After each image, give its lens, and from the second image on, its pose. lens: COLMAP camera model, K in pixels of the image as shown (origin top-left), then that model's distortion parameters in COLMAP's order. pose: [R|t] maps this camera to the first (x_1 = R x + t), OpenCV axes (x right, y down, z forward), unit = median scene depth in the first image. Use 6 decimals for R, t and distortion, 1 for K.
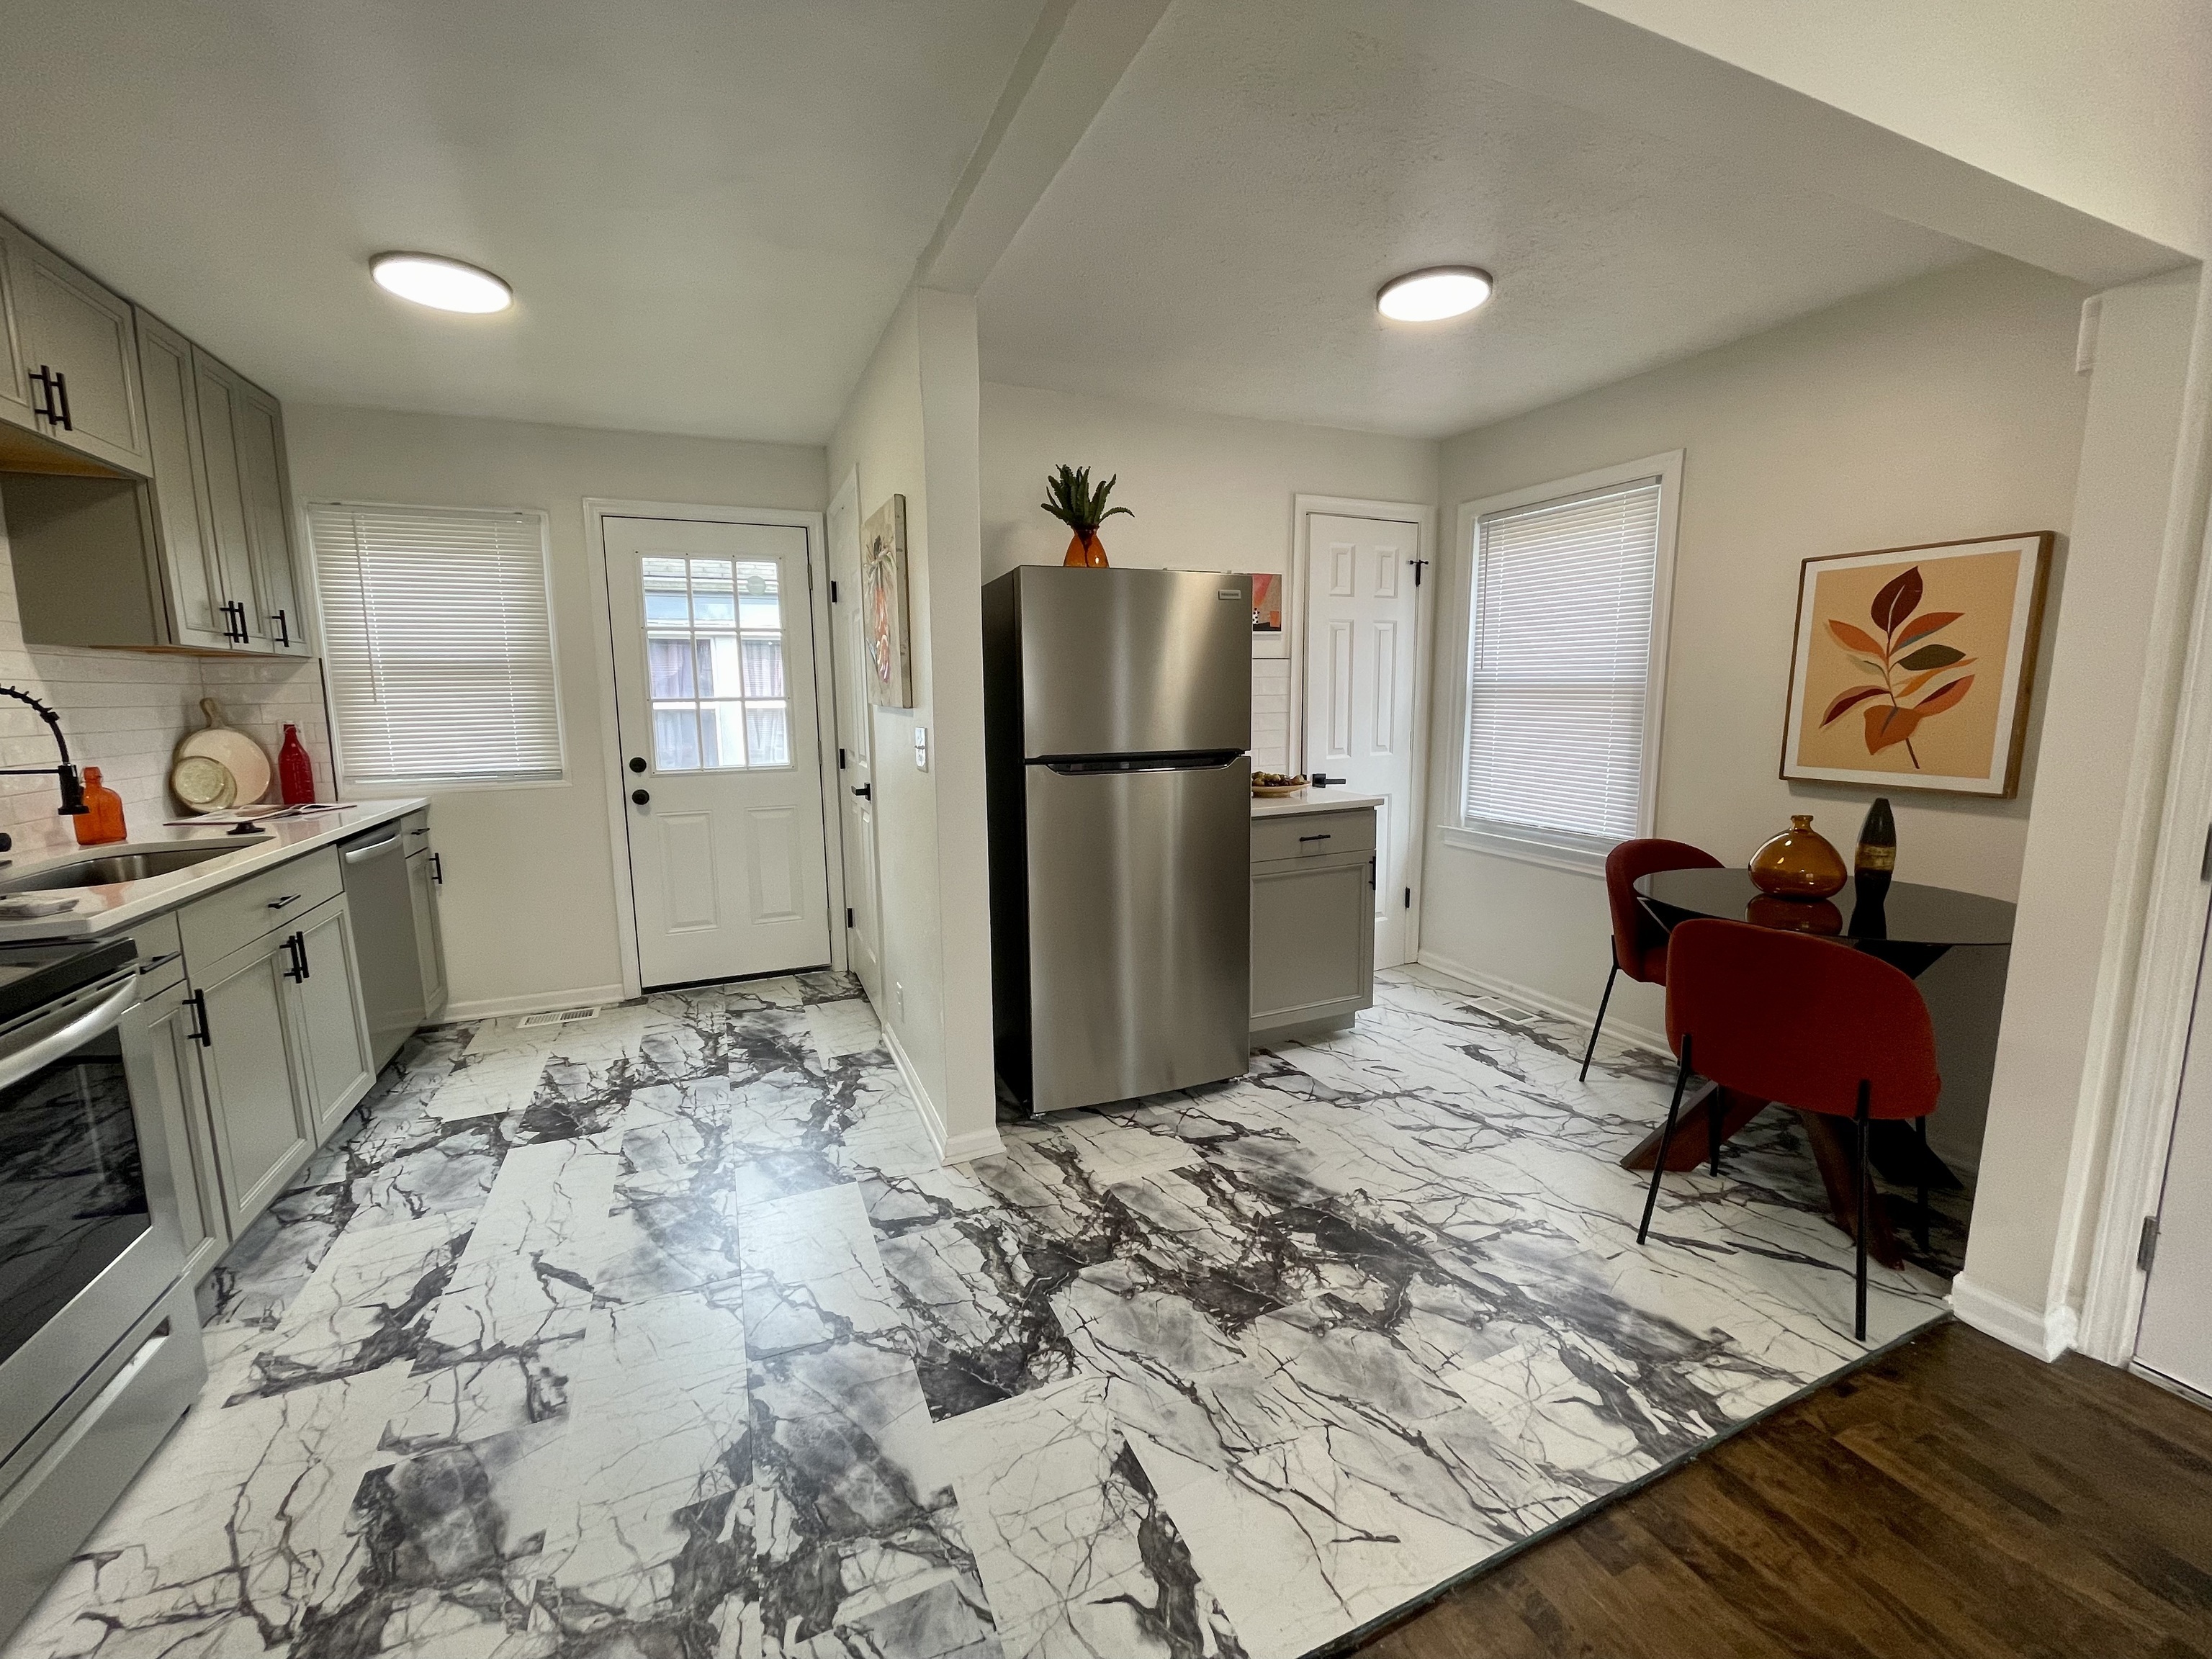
lens RADIAL K [[893.3, 0, 1100.1], [0, 893.3, 815.7], [0, 0, 1]] dist [0.010652, 0.000060]
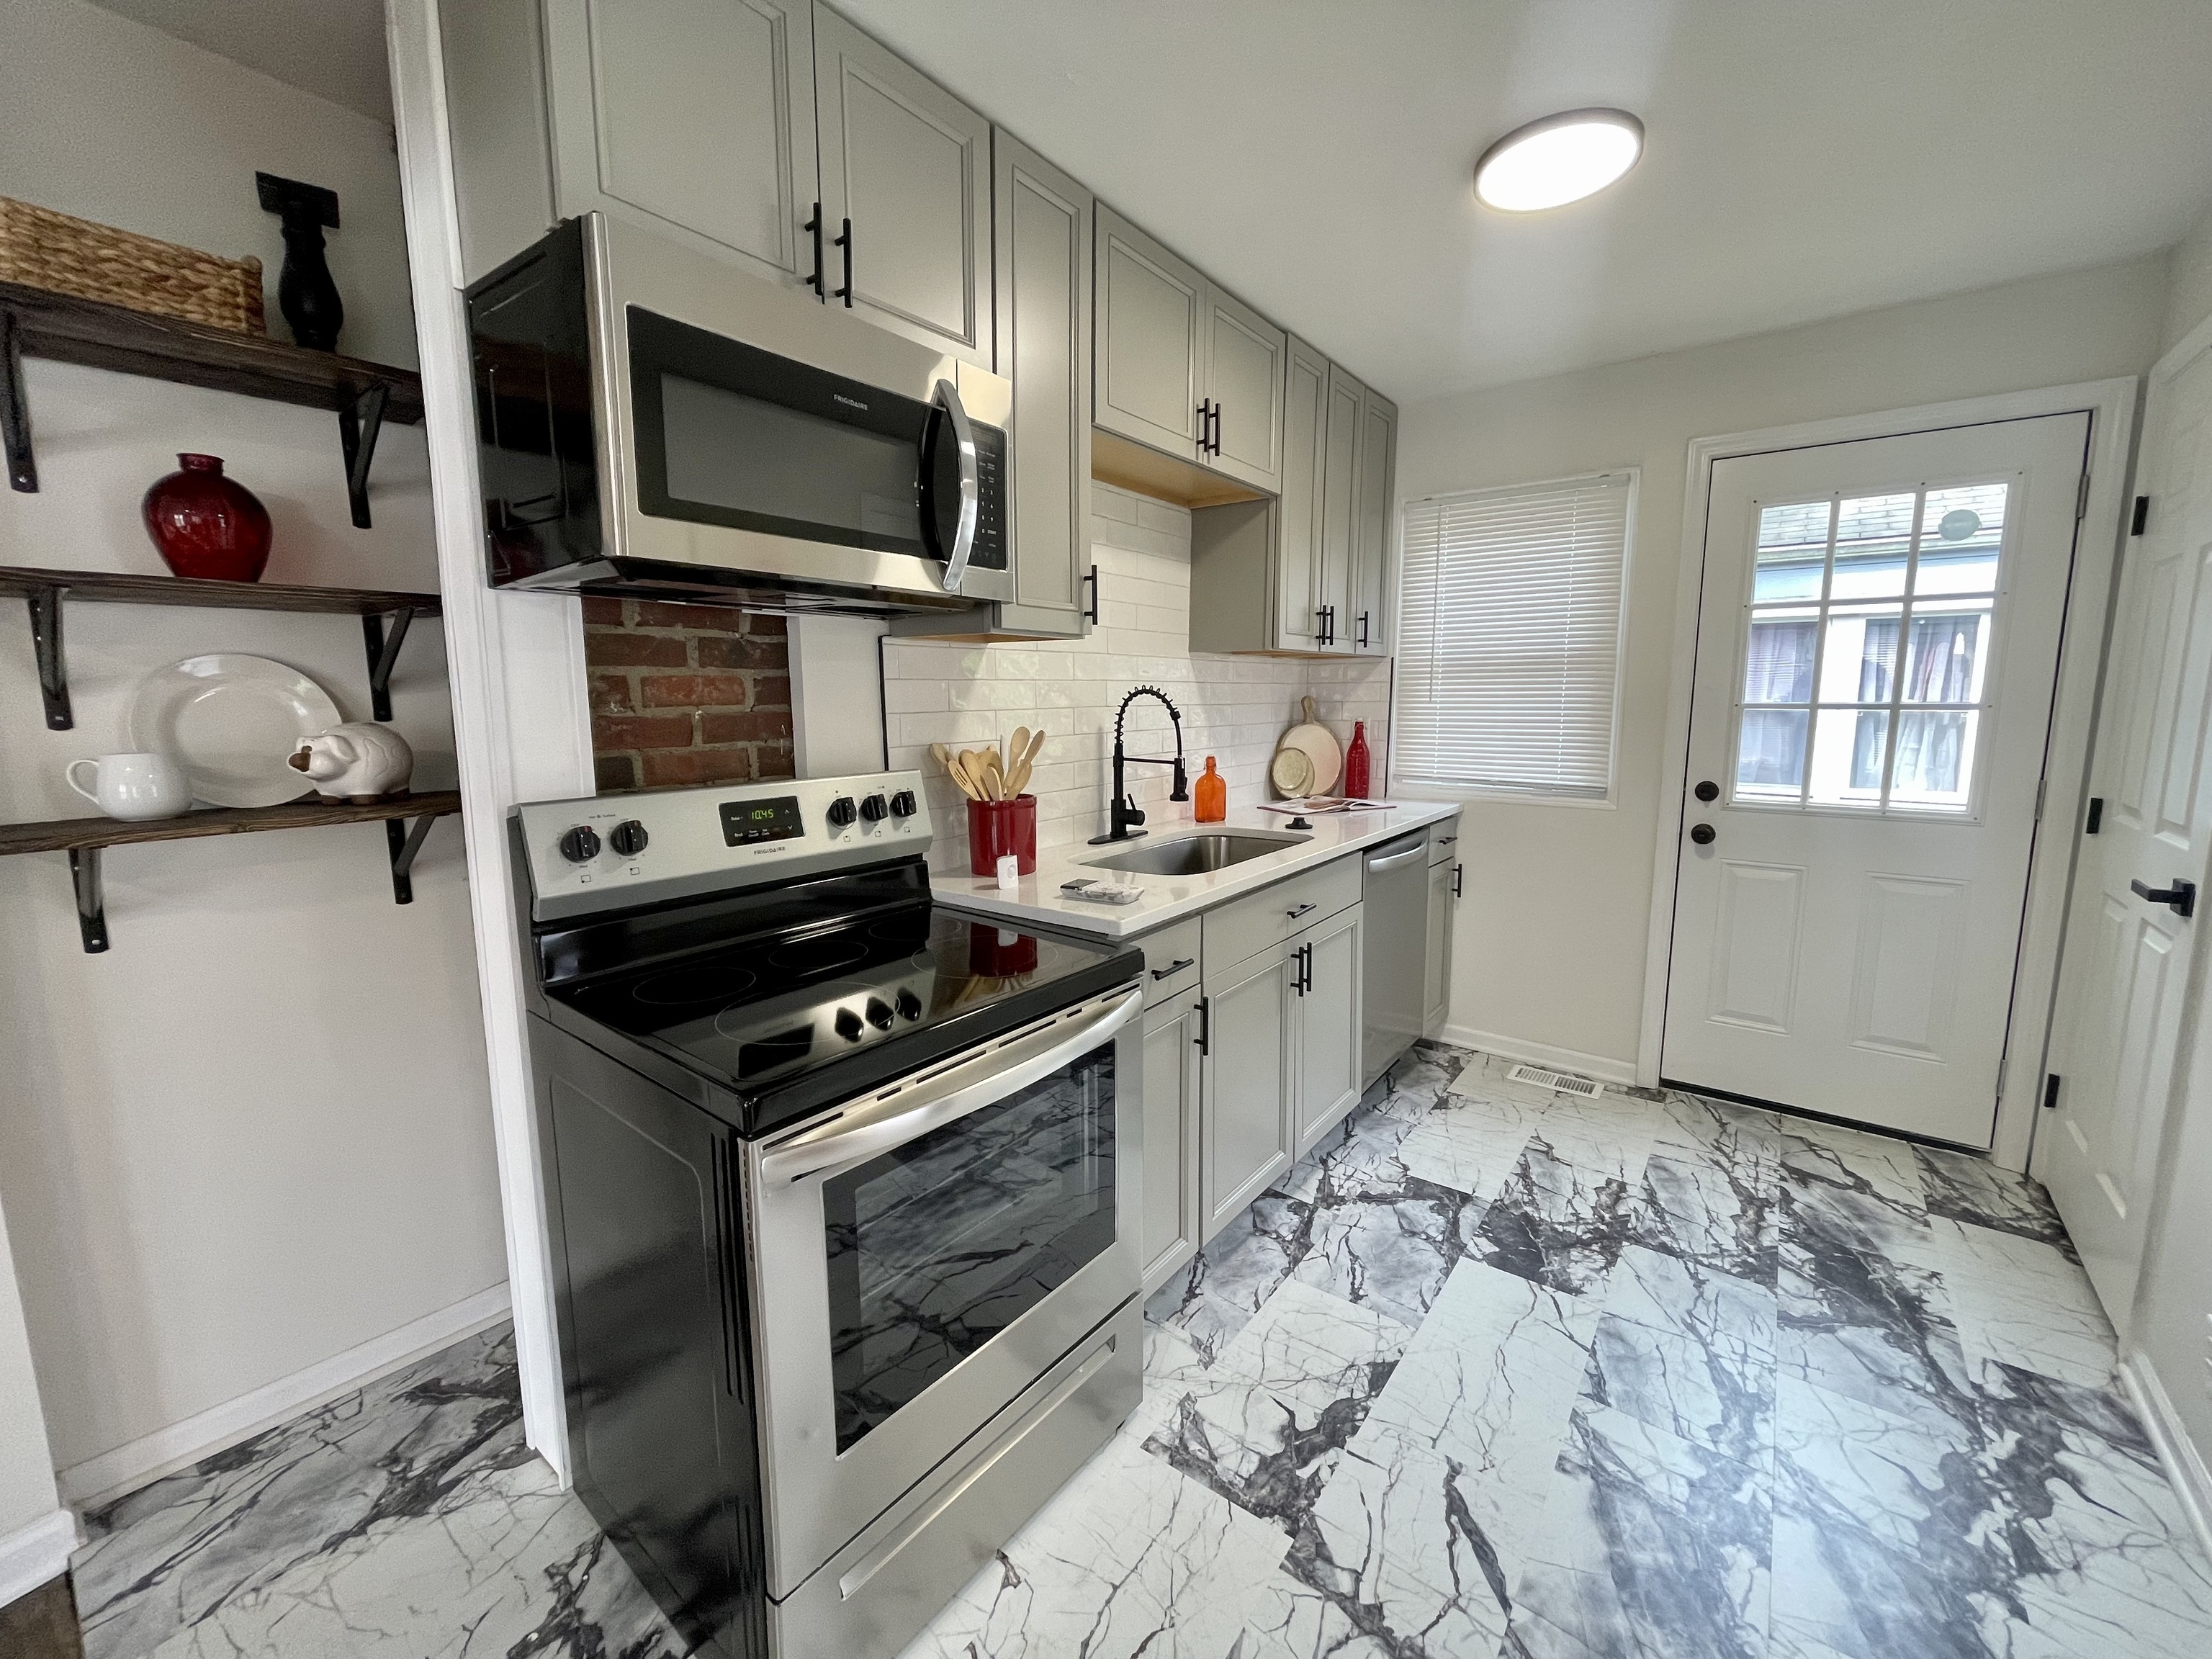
lens RADIAL K [[876.8, 0, 1104.2], [0, 876.8, 806.0], [0, 0, 1]] dist [-0.001727, -0.000510]
pose [[0.479537, 0.126640, -0.868335, -0.150655], [-0.124613, 0.989331, 0.075468, -0.045639], [0.868629, 0.072016, 0.490202, 0.257845]]
